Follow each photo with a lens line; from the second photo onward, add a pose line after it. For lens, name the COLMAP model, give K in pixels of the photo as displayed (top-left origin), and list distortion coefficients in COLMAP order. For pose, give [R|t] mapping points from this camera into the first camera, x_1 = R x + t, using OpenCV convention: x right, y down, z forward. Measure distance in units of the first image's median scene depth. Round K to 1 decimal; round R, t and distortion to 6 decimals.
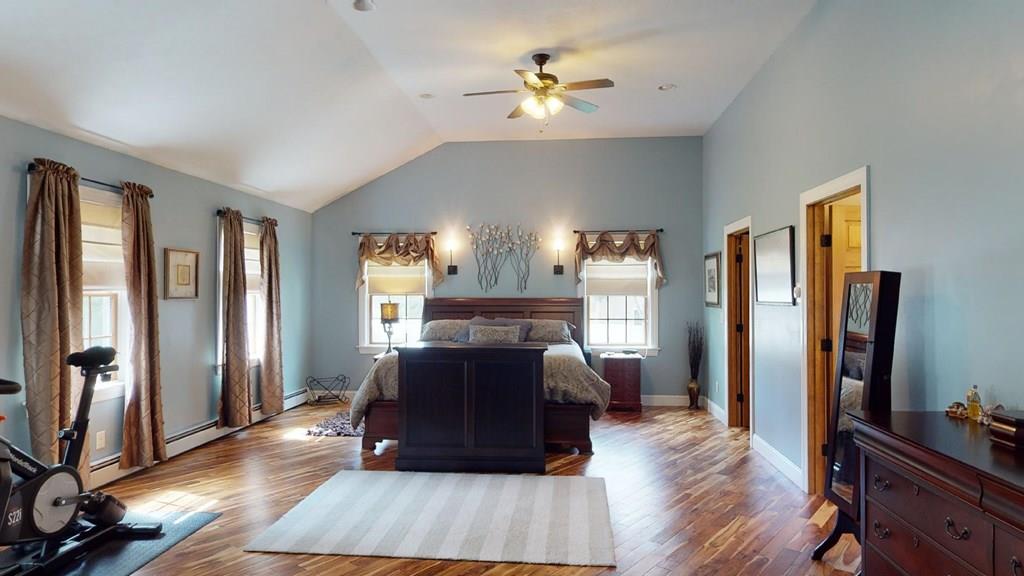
lens RADIAL K [[624.0, 0, 515.4], [0, 624.0, 289.8], [0, 0, 1]] dist [0.002856, 0.000637]
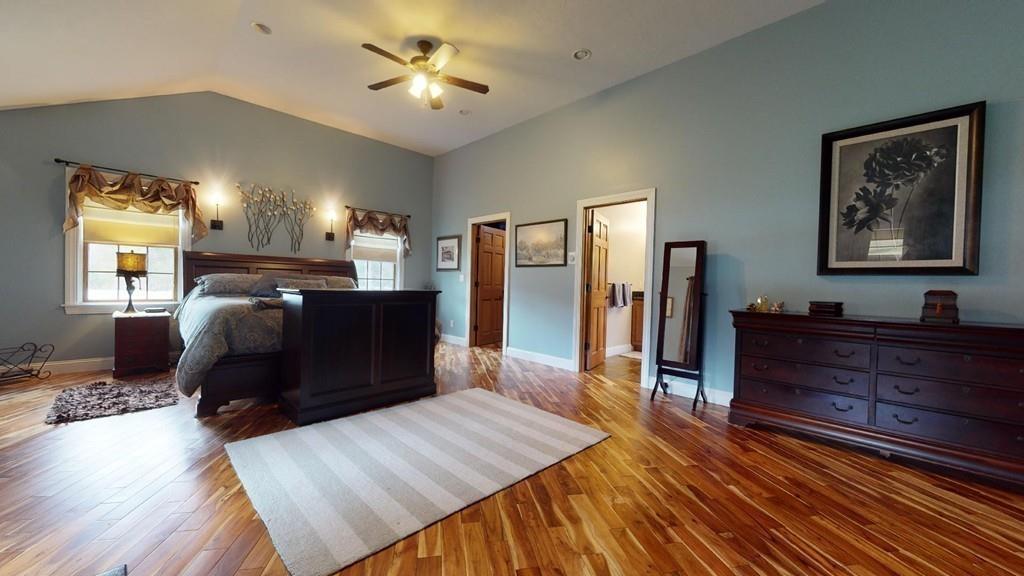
lens RADIAL K [[374.8, 0, 512.3], [0, 374.8, 289.6], [0, 0, 1]] dist [-0.000624, 0.000124]
pose [[0.640177, 0.004642, 0.768213, -0.260064], [-0.031786, 0.999285, 0.020449, 0.043994], [-0.767570, -0.037510, 0.639867, 0.266110]]
